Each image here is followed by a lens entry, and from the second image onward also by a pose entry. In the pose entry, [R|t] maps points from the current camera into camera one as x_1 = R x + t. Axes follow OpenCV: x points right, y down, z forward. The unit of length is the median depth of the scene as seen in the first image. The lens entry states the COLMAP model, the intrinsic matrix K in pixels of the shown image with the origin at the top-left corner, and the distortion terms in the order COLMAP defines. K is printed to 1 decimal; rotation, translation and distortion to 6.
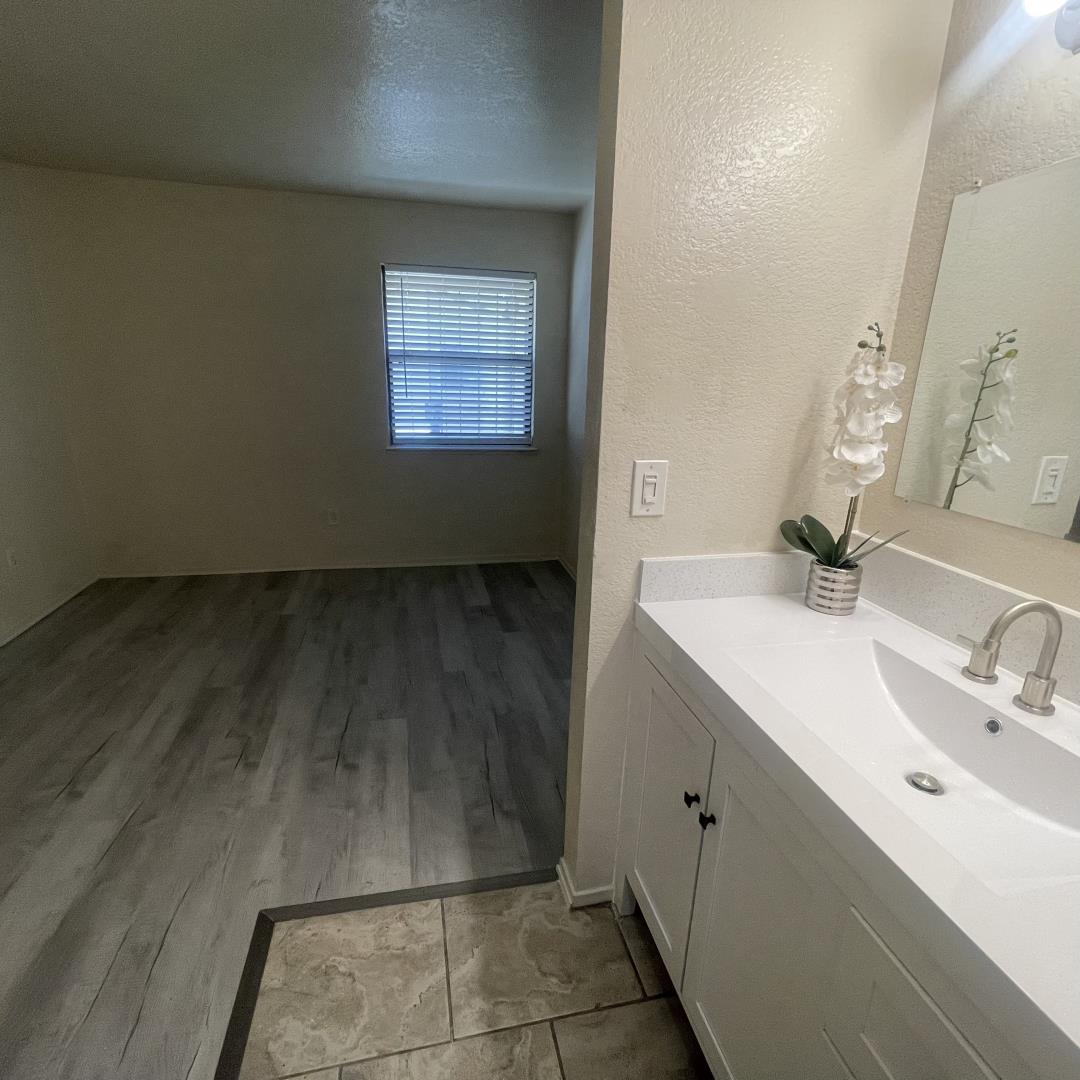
lens RADIAL K [[582.6, 0, 539.5], [0, 582.6, 545.5], [0, 0, 1]] dist [-0.008377, 0.004139]
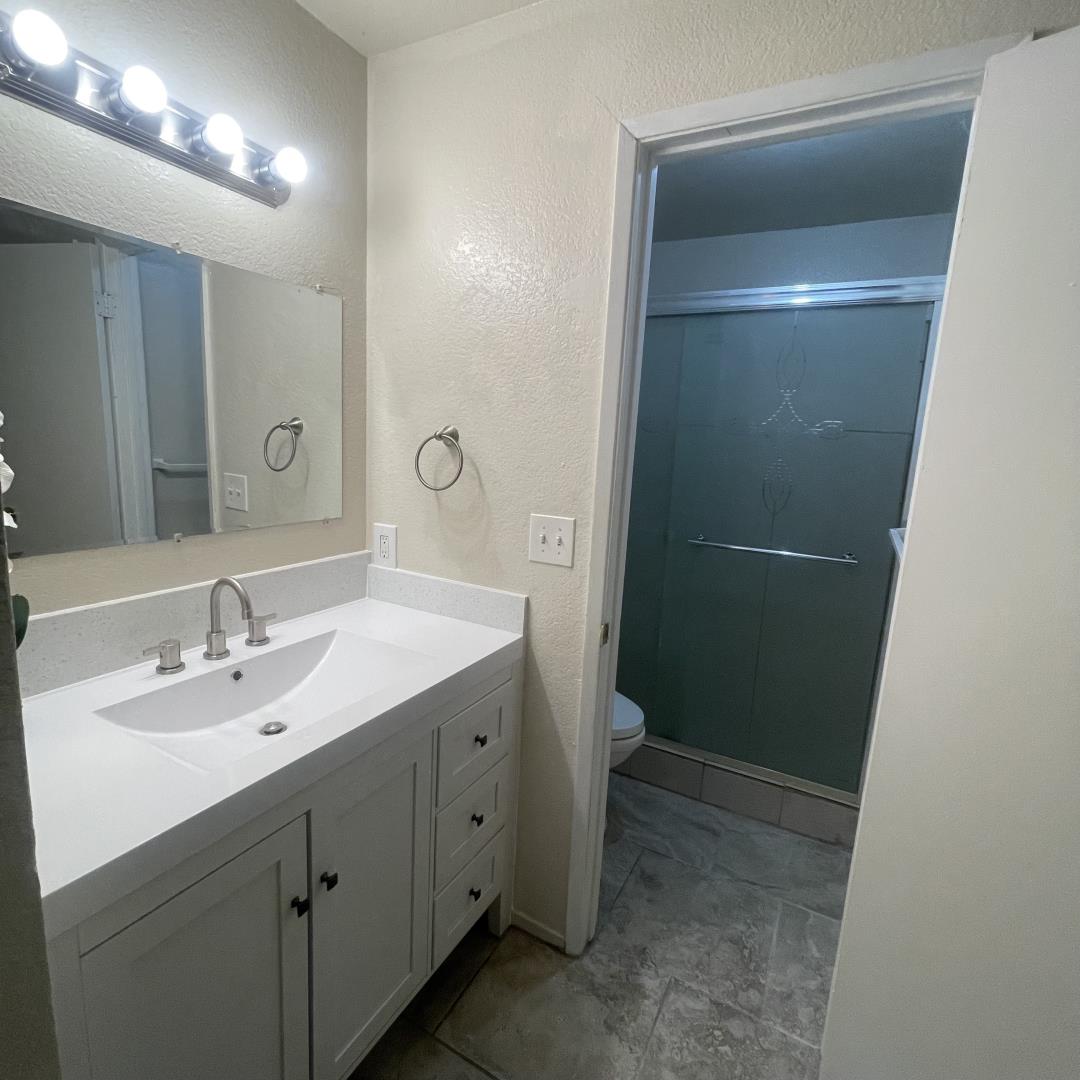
lens RADIAL K [[582.6, 0, 533.3], [0, 582.6, 528.9], [0, 0, 1]] dist [-0.008377, 0.004139]
pose [[-0.747860, -0.174921, 0.640396, -0.357652], [0.112841, 0.917128, 0.382286, -0.294590], [-0.654195, 0.358159, -0.666146, 0.900308]]
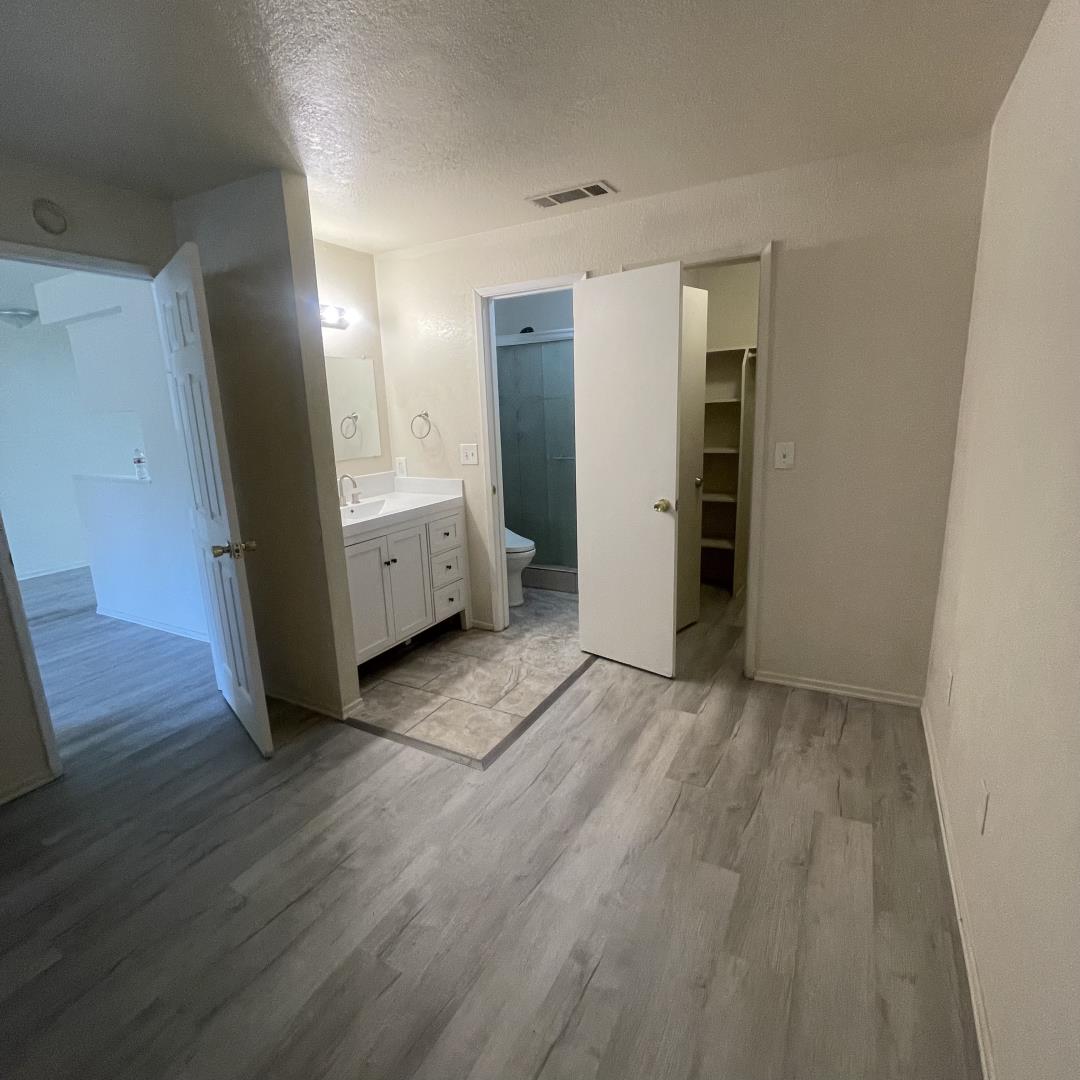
lens RADIAL K [[582.6, 0, 536.8], [0, 582.6, 534.3], [0, 0, 1]] dist [-0.008377, 0.004139]
pose [[-0.749645, -0.146657, 0.645387, -1.642313], [0.196770, 0.881659, 0.428904, -0.600070], [-0.631913, 0.448518, -0.632074, 1.776446]]
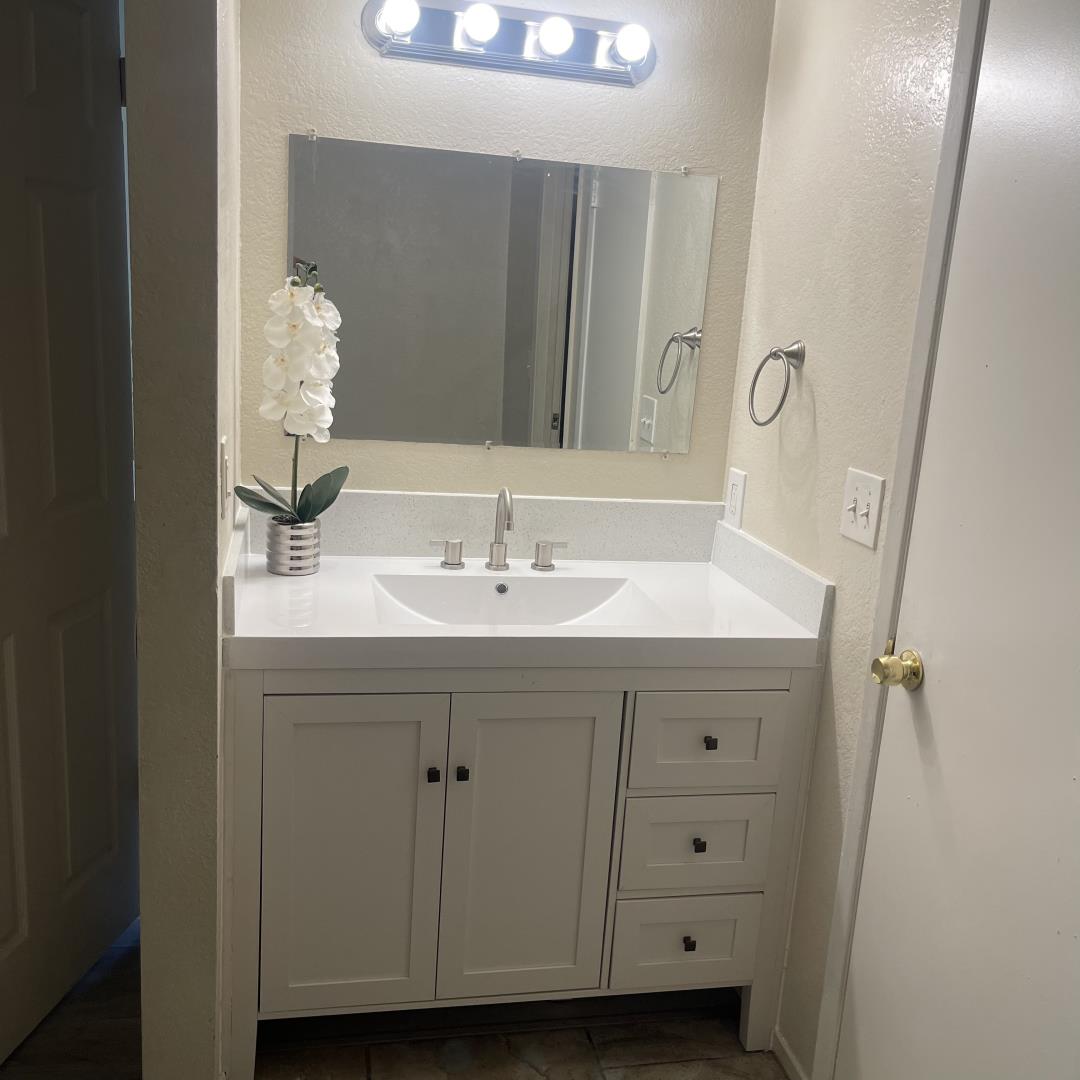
lens RADIAL K [[1079.4, 0, 539.1], [0, 1079.4, 544.6], [0, 0, 1]] dist [0.018458, 0.000000]
pose [[0.017093, -0.249938, 0.968111, -1.049260], [0.211019, 0.947345, 0.240851, -0.238895], [-0.977332, 0.200173, 0.068935, 0.496589]]
